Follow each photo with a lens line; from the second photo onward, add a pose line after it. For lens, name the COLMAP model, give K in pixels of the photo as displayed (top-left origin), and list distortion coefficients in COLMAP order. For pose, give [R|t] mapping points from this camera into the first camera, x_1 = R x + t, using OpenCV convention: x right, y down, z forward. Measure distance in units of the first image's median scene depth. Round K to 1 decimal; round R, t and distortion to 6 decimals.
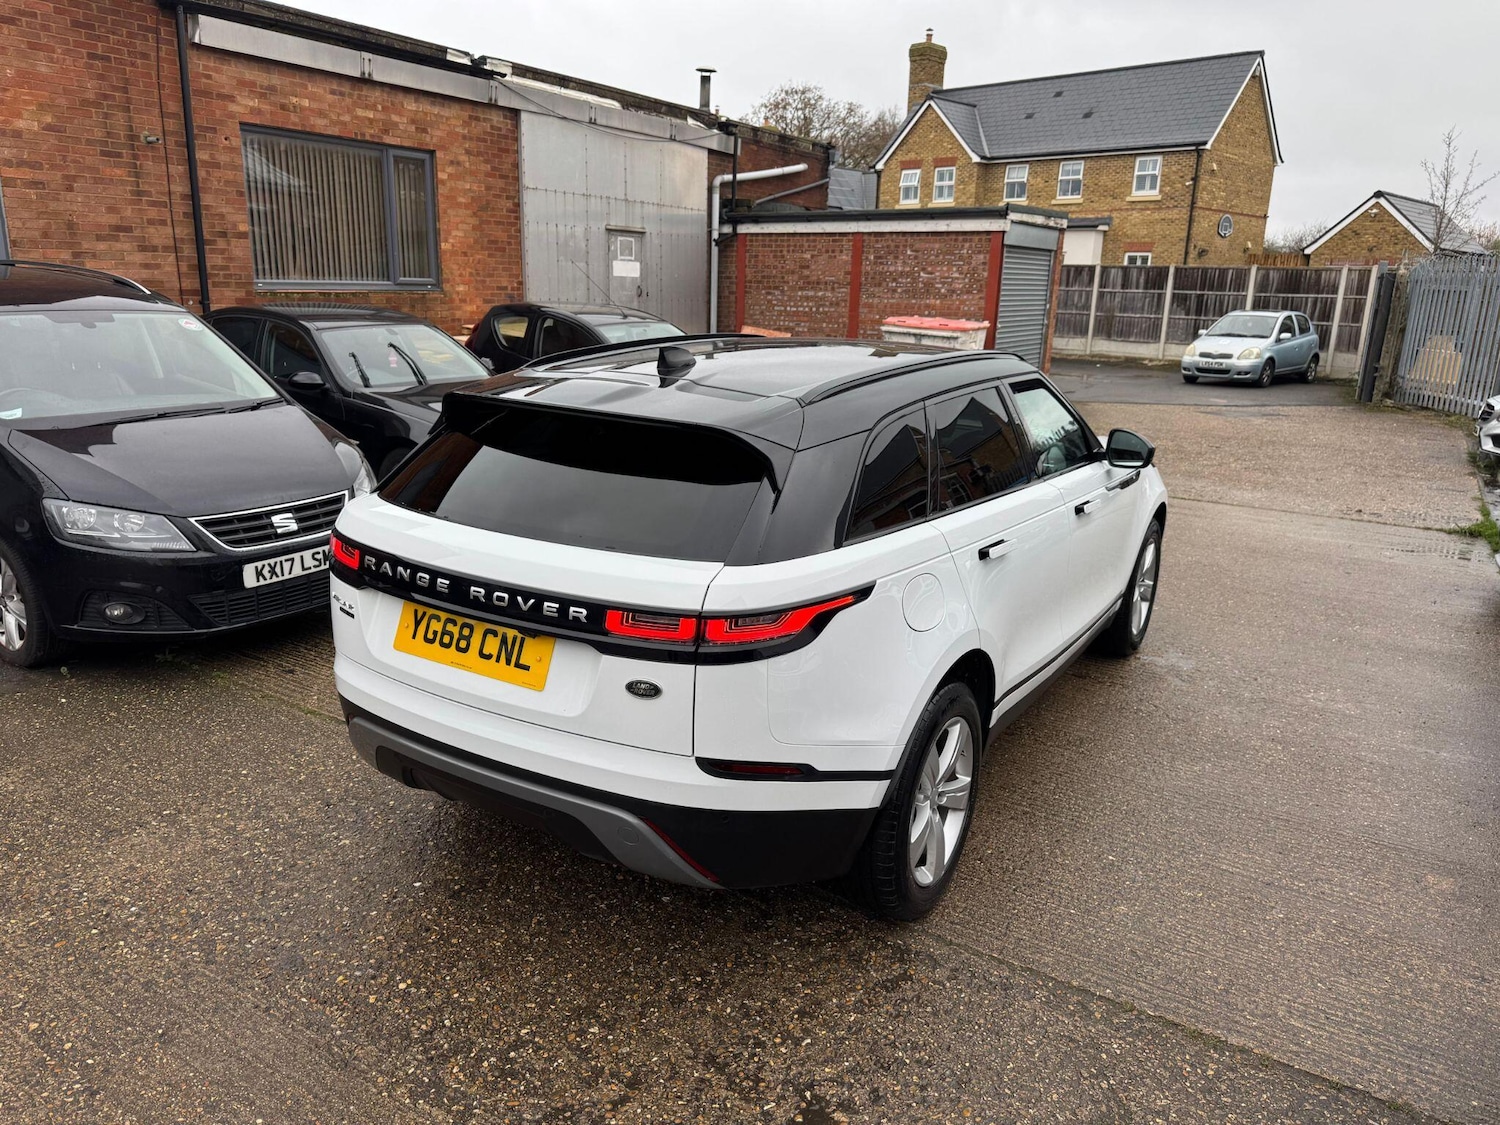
lens RADIAL K [[1115.1, 0, 750.1], [0, 1115.1, 568.5], [0, 0, 1]] dist [0.032041, -0.028649]
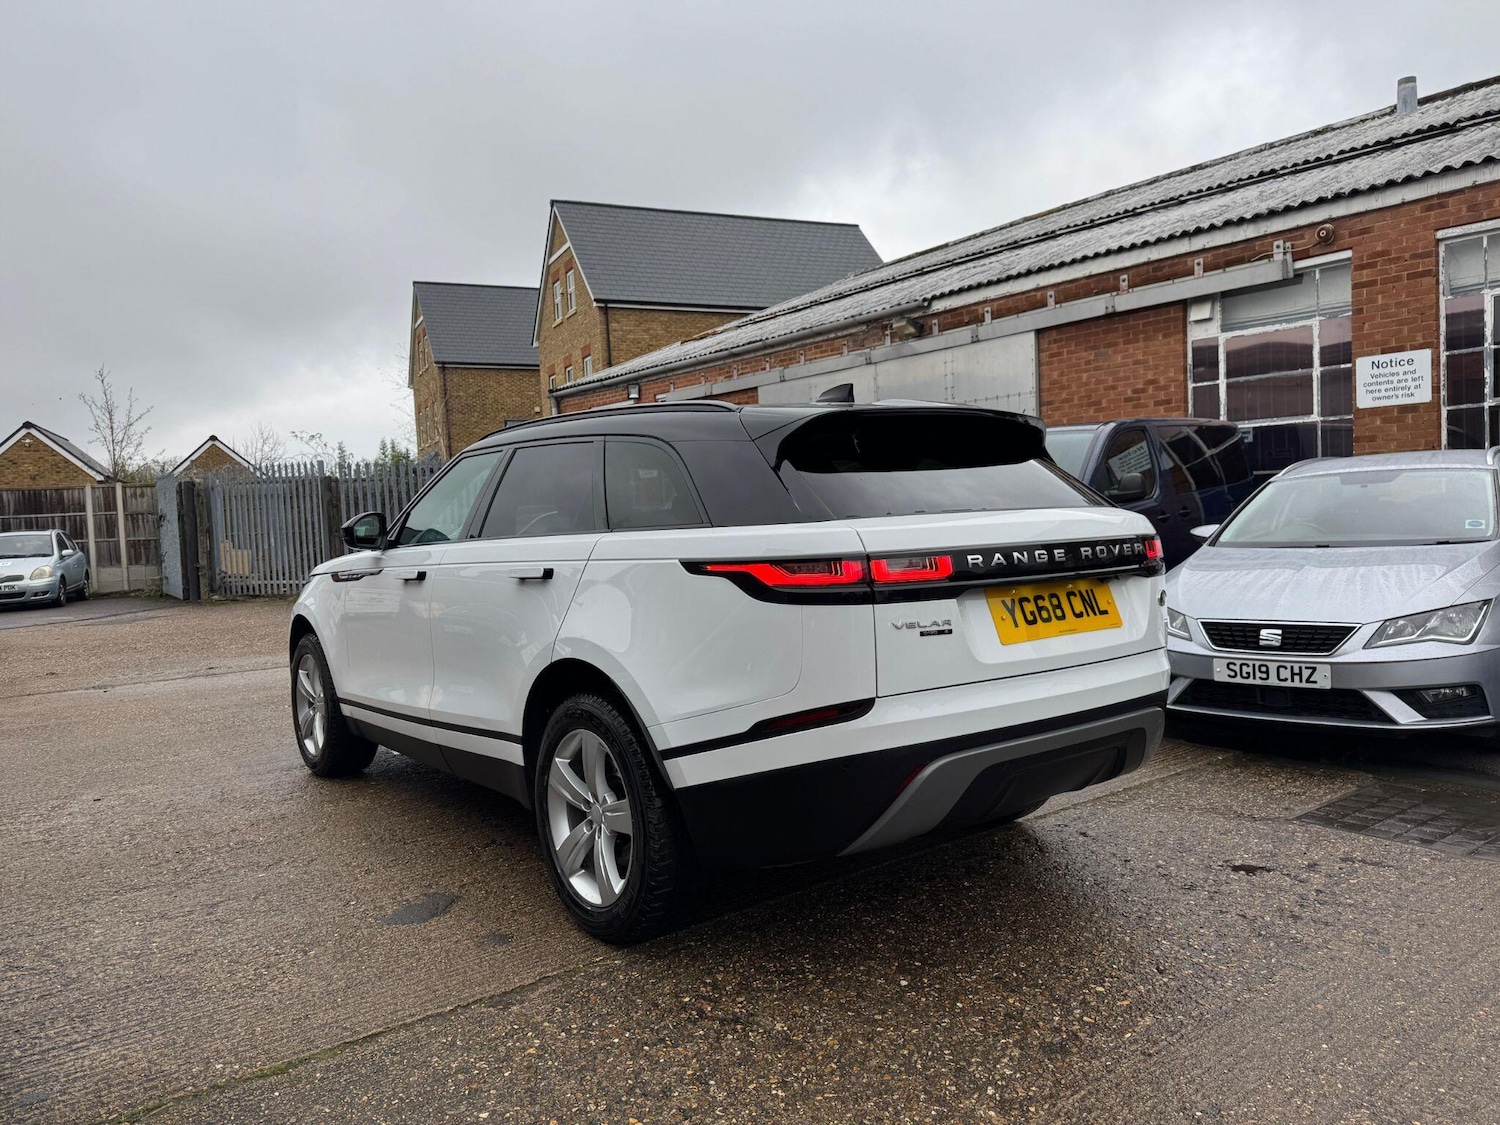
lens RADIAL K [[1103.5, 0, 761.0], [0, 1103.5, 553.8], [0, 0, 1]] dist [0.034045, -0.037353]
pose [[0.338358, -0.079301, 0.937670, -0.687347], [0.294778, 0.955223, -0.025585, -0.021821], [-0.893655, 0.285061, 0.346584, 0.450422]]
